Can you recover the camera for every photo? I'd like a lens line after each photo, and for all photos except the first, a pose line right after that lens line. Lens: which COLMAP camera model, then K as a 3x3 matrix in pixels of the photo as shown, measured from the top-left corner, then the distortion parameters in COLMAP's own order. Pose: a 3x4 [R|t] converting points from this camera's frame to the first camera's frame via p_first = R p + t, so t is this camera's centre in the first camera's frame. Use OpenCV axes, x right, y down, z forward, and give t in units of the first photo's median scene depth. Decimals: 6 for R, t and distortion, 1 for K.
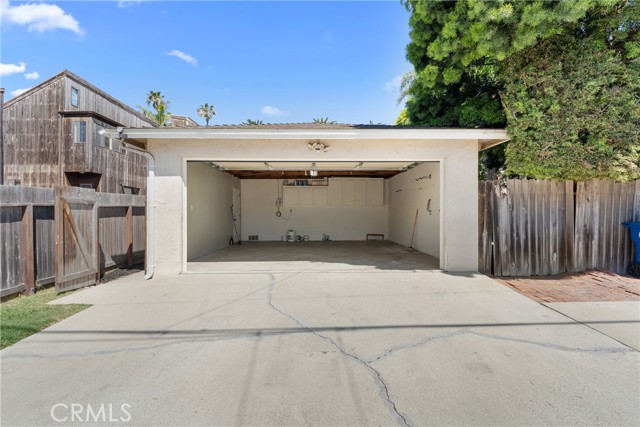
lens RADIAL K [[294.3, 0, 320.0], [0, 294.3, 213.5], [0, 0, 1]] dist [-0.002772, 0.000331]
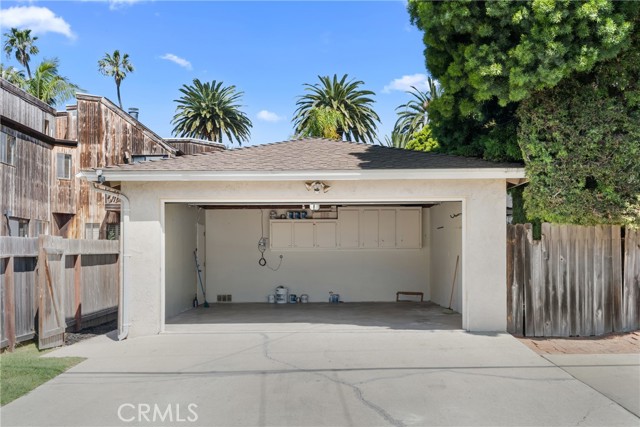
lens RADIAL K [[608.3, 0, 320.6], [0, 608.3, 252.8], [0, 0, 1]] dist [0.001440, -0.000006]
pose [[0.999743, -0.003356, -0.022414, 0.042920], [0.003211, 0.999974, -0.006472, -0.020455], [0.022436, 0.006398, 0.999728, -0.784949]]
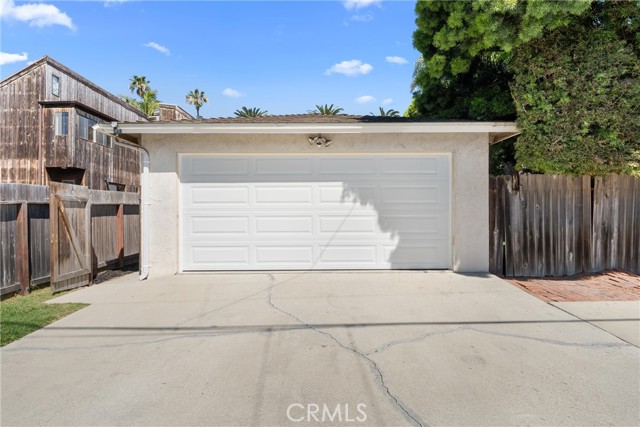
lens RADIAL K [[333.3, 0, 320.0], [0, 333.3, 213.5], [0, 0, 1]] dist [-0.001635, -0.000043]
pose [[0.999911, -0.002279, -0.013114, 0.009312], [0.002326, 0.999991, 0.003518, 0.004079], [0.013106, -0.003549, 0.999908, -0.080643]]
